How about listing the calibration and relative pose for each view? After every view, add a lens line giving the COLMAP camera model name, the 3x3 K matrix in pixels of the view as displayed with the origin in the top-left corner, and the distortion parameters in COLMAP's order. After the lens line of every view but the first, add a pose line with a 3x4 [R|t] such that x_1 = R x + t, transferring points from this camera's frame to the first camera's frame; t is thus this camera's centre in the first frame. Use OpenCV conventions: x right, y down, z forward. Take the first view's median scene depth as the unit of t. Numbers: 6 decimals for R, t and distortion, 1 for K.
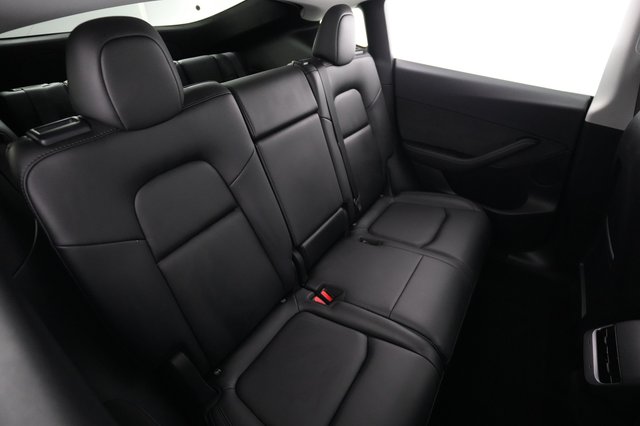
lens RADIAL K [[313.6, 0, 320.0], [0, 313.6, 213.0], [0, 0, 1]] dist [0.000281, 0.000205]
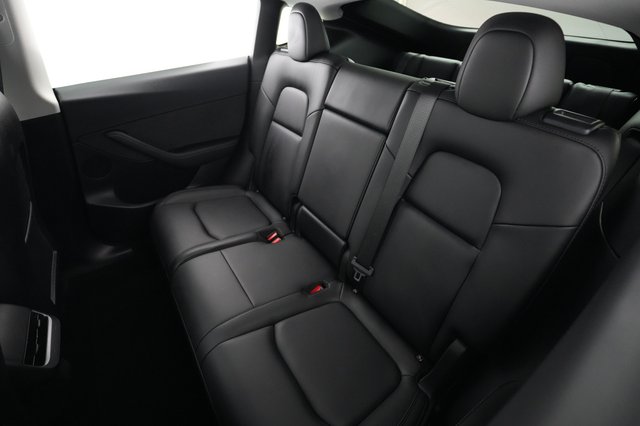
lens RADIAL K [[310.8, 0, 320.0], [0, 310.8, 213.0], [0, 0, 1]] dist [0.002786, 0.000435]
pose [[-0.406476, 0.518070, -0.752583, 0.737323], [-0.532214, 0.535267, 0.655925, -0.621631], [0.742648, 0.667153, 0.058151, 0.909752]]
